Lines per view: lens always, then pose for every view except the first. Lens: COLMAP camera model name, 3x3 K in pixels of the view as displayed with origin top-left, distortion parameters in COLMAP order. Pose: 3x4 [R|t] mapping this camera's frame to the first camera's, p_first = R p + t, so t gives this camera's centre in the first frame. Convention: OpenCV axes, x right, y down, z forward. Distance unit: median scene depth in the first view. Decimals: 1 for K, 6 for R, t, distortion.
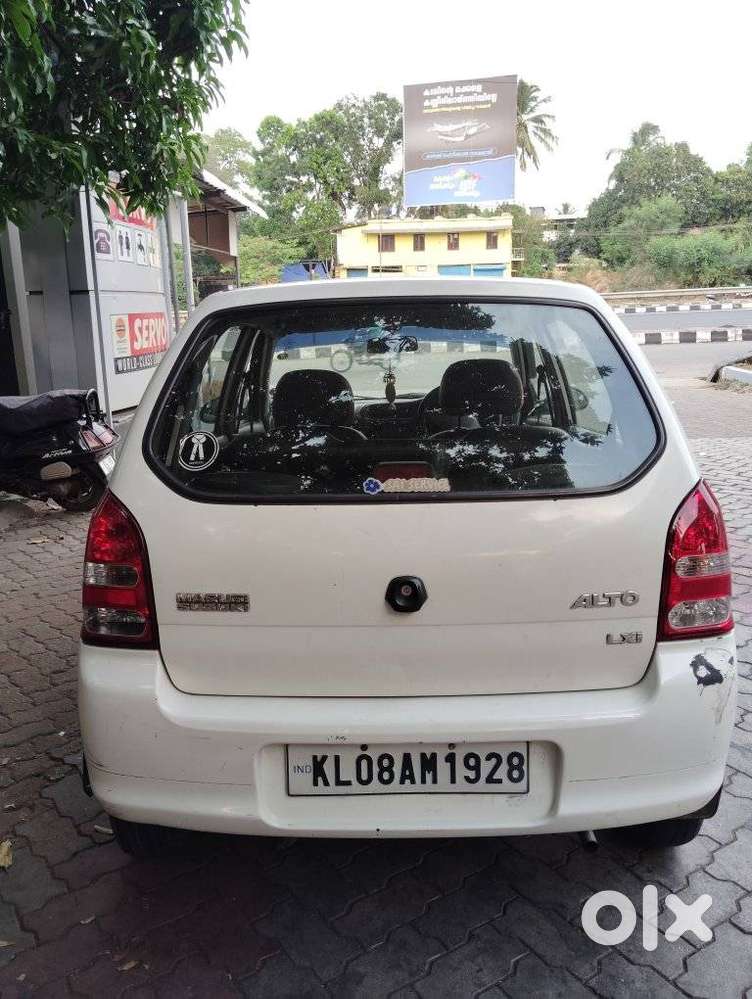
lens RADIAL K [[812.4, 0, 375.5], [0, 812.4, 510.8], [0, 0, 1]] dist [0.075579, -0.154120]
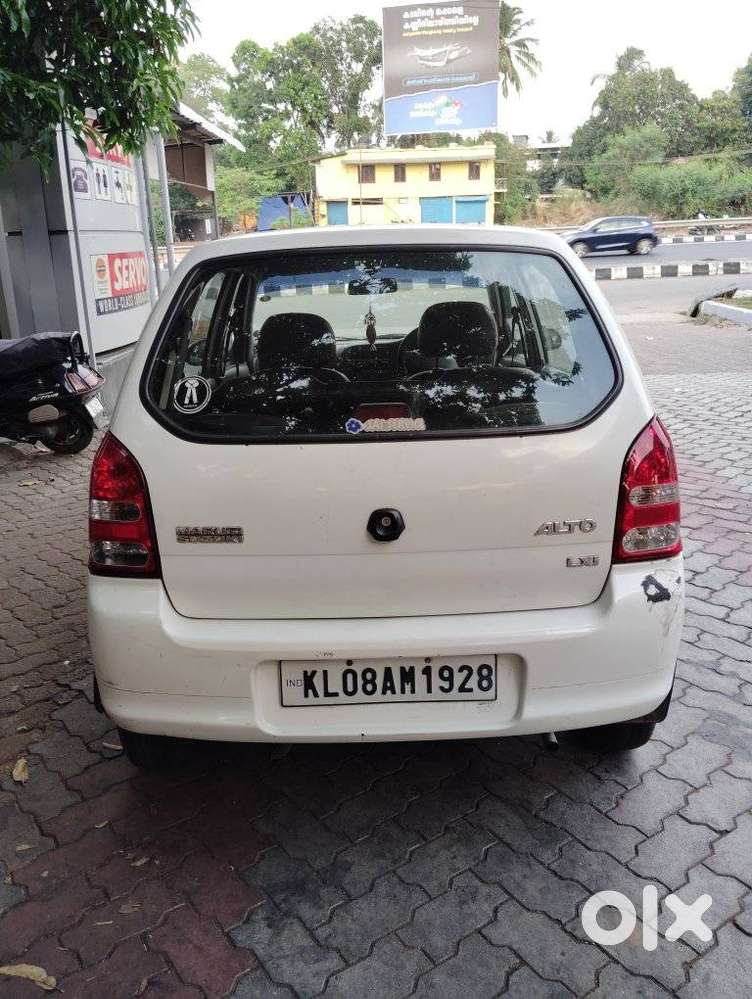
lens RADIAL K [[810.2, 0, 374.5], [0, 810.2, 507.4], [0, 0, 1]] dist [0.087741, -0.169886]
pose [[0.999754, -0.013695, 0.017474, 0.002010], [0.012416, 0.997376, 0.071327, 0.000017], [-0.018405, -0.071092, 0.997300, -0.048573]]
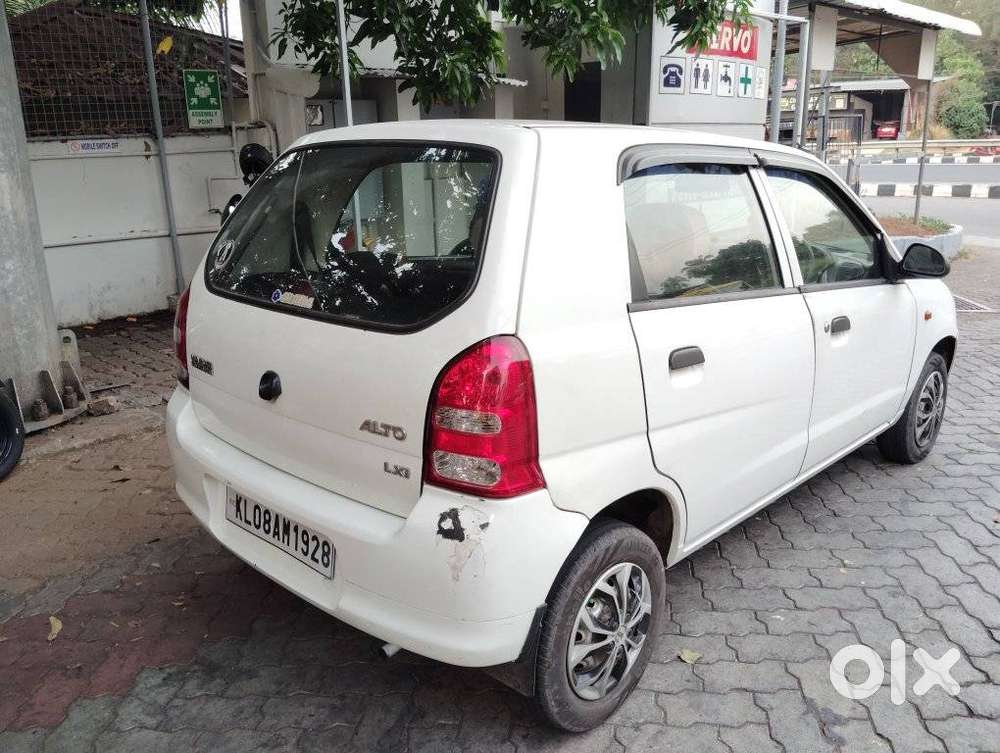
lens RADIAL K [[811.0, 0, 492.2], [0, 811.0, 376.3], [0, 0, 1]] dist [0.087741, -0.169886]
pose [[0.729858, 0.197065, -0.654578, 0.562331], [-0.167959, 0.979890, 0.107728, -0.052664], [0.662644, 0.031316, 0.748280, 0.150236]]
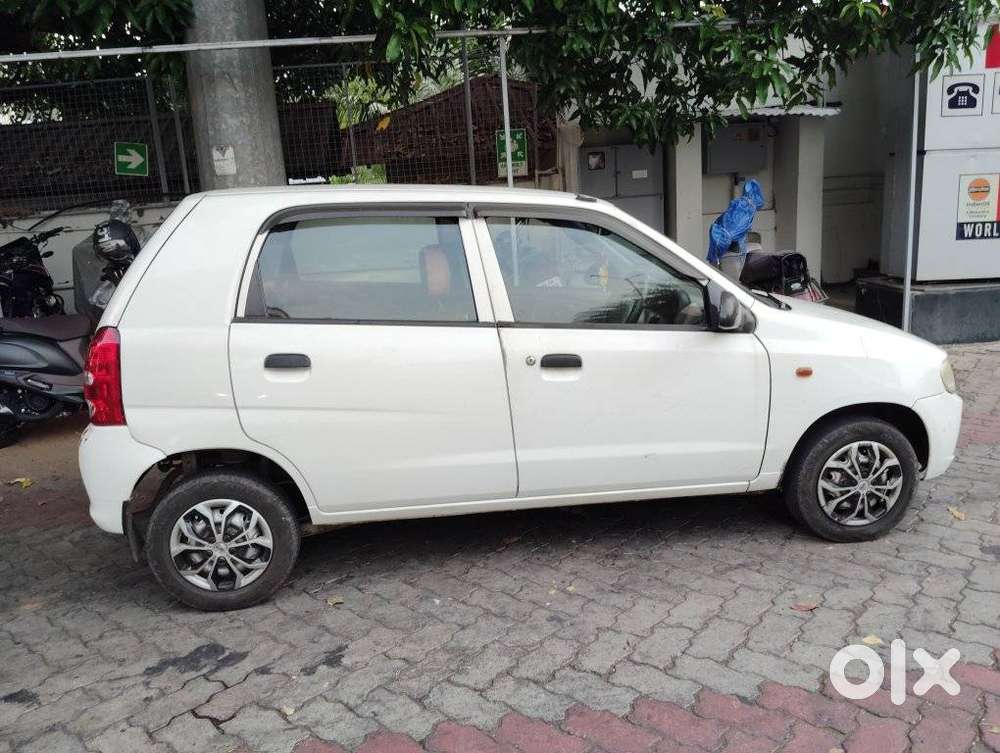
lens RADIAL K [[813.2, 0, 492.1], [0, 813.2, 380.6], [0, 0, 1]] dist [0.075579, -0.154120]
pose [[0.158064, 0.233073, -0.959527, 1.125944], [-0.196701, 0.959700, 0.200712, -0.221107], [0.967639, 0.157015, 0.197540, 0.777846]]
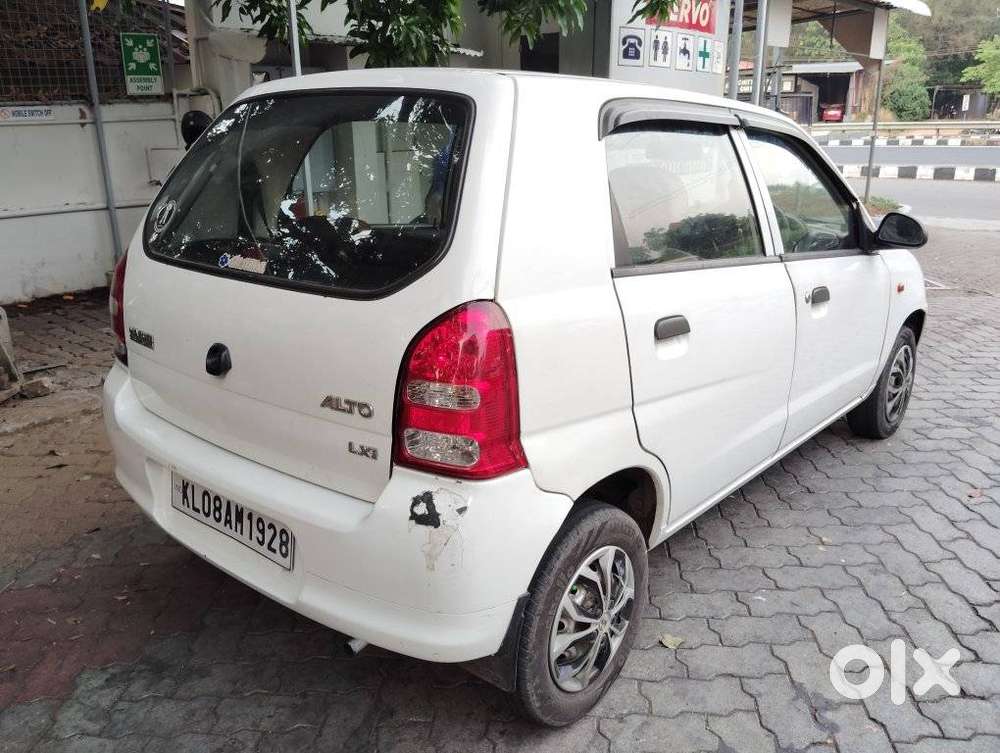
lens RADIAL K [[813.2, 0, 492.1], [0, 813.2, 380.6], [0, 0, 1]] dist [0.075579, -0.154120]
pose [[0.768057, 0.209169, -0.605258, 0.521238], [-0.168207, 0.977860, 0.124485, -0.037391], [0.617896, 0.006197, 0.786236, 0.177213]]
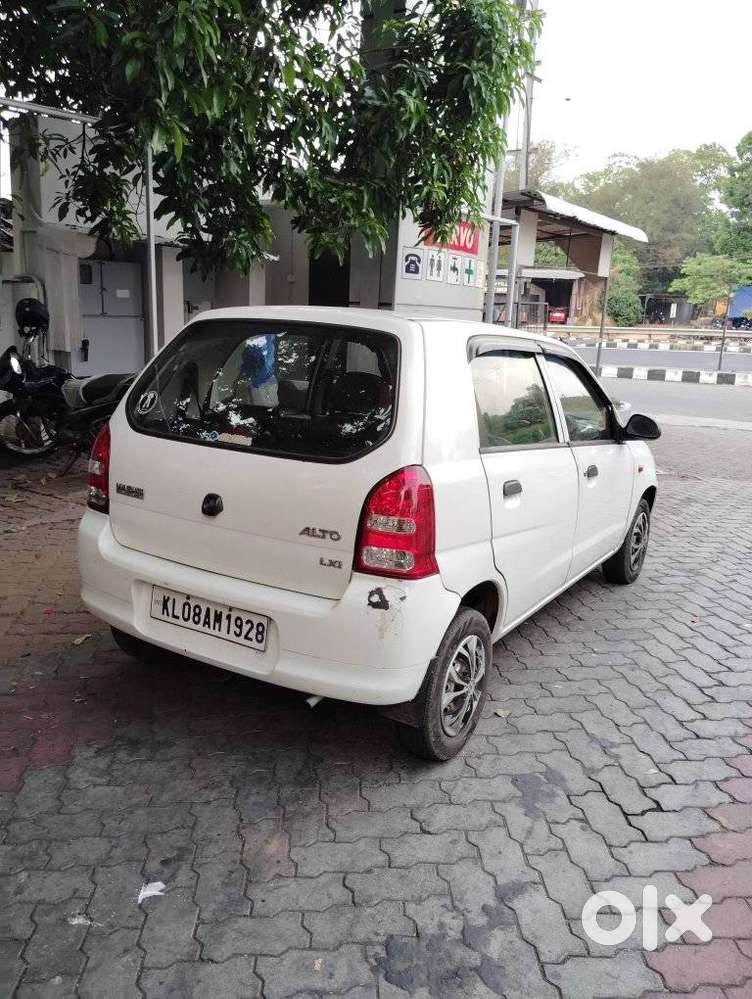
lens RADIAL K [[810.2, 0, 374.5], [0, 810.2, 507.4], [0, 0, 1]] dist [0.087741, -0.169886]
pose [[0.859891, 0.178117, -0.478395, 0.553122], [-0.187310, 0.981876, 0.028894, 0.000587], [0.474870, 0.064763, 0.877670, -0.128463]]
